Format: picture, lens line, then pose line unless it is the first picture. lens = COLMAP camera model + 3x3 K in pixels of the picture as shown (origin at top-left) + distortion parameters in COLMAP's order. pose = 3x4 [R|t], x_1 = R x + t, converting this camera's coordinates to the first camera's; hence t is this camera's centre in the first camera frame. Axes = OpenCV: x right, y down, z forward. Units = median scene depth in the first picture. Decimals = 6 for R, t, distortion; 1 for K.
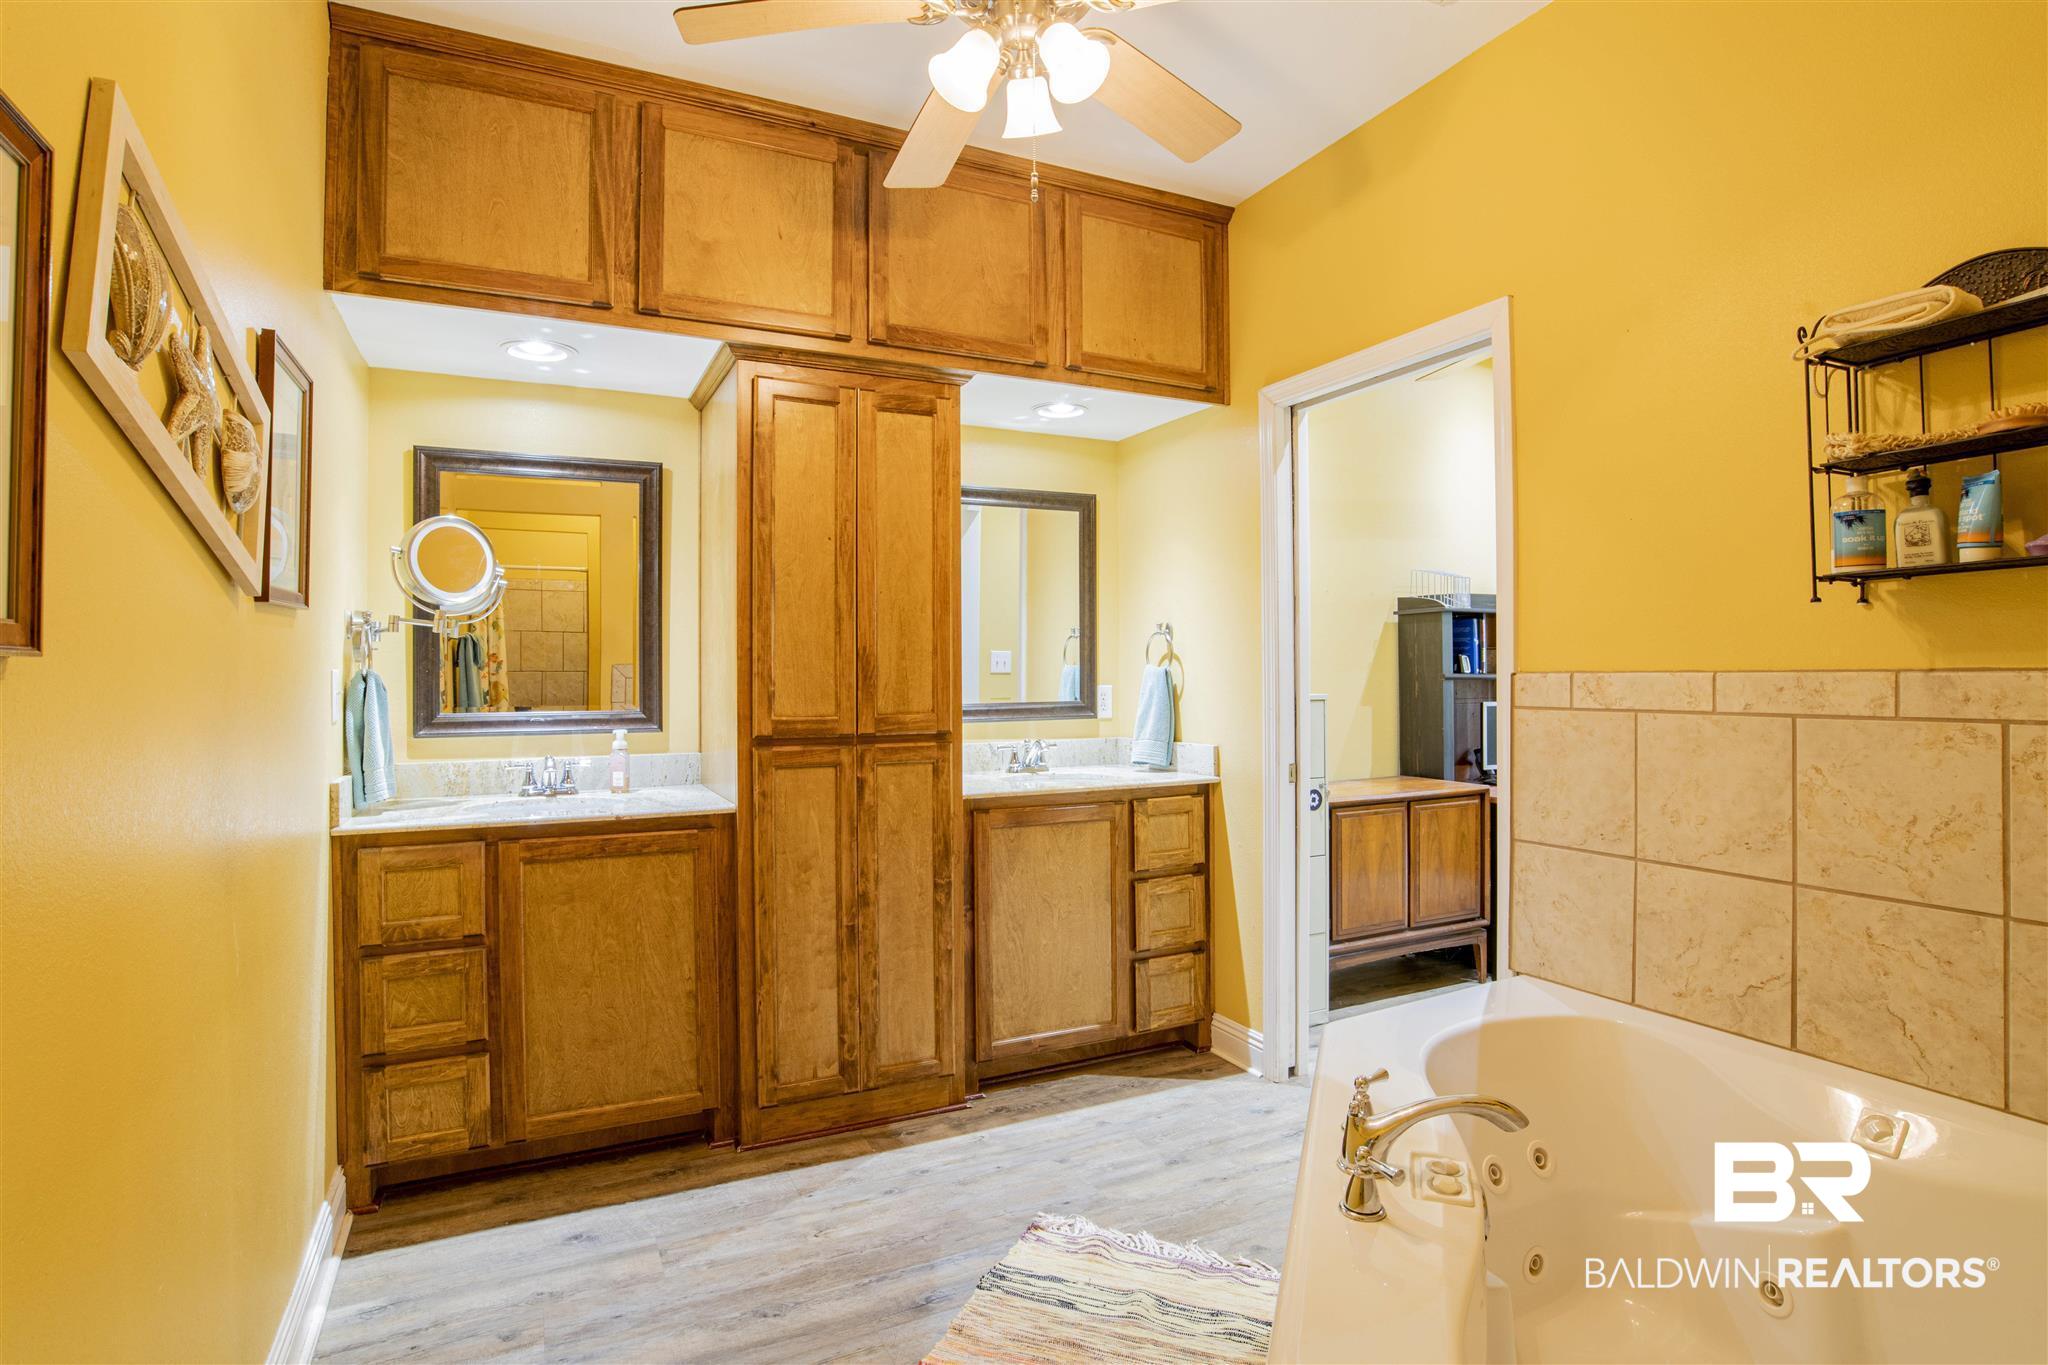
lens RADIAL K [[1055.1, 0, 1030.3], [0, 1055.1, 684.2], [0, 0, 1]] dist [-0.054545, 0.015647]
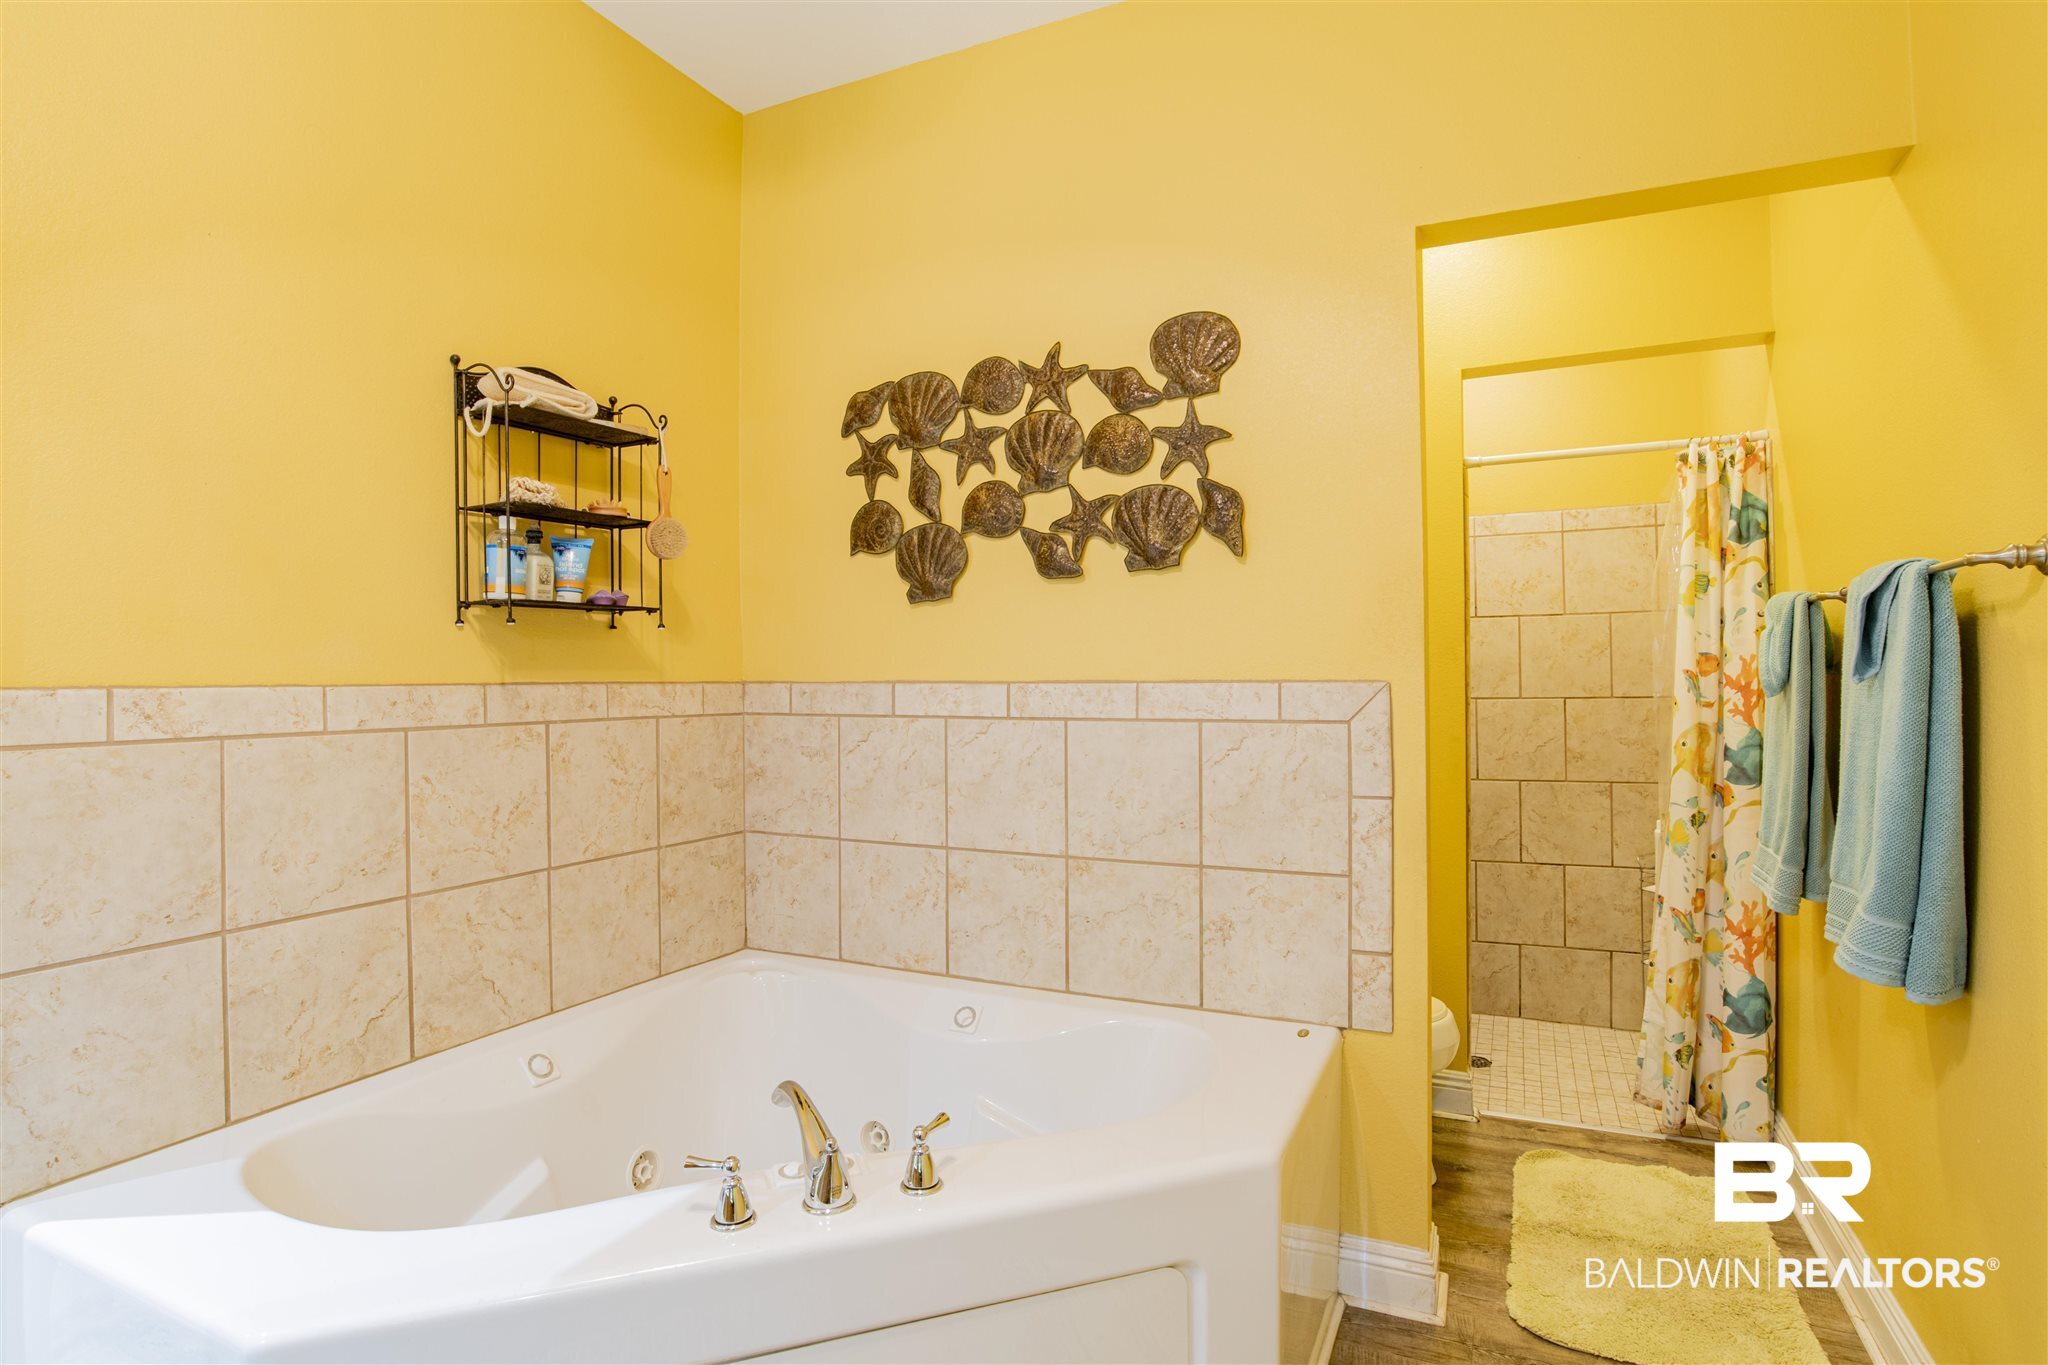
lens RADIAL K [[1055.1, 0, 1023.5], [0, 1055.1, 672.7], [0, 0, 1]] dist [-0.054545, 0.015647]
pose [[-0.625534, 0.014430, 0.780063, -0.447380], [0.017325, 0.999839, -0.004603, -0.010120], [-0.780004, 0.010635, -0.625684, 1.210916]]
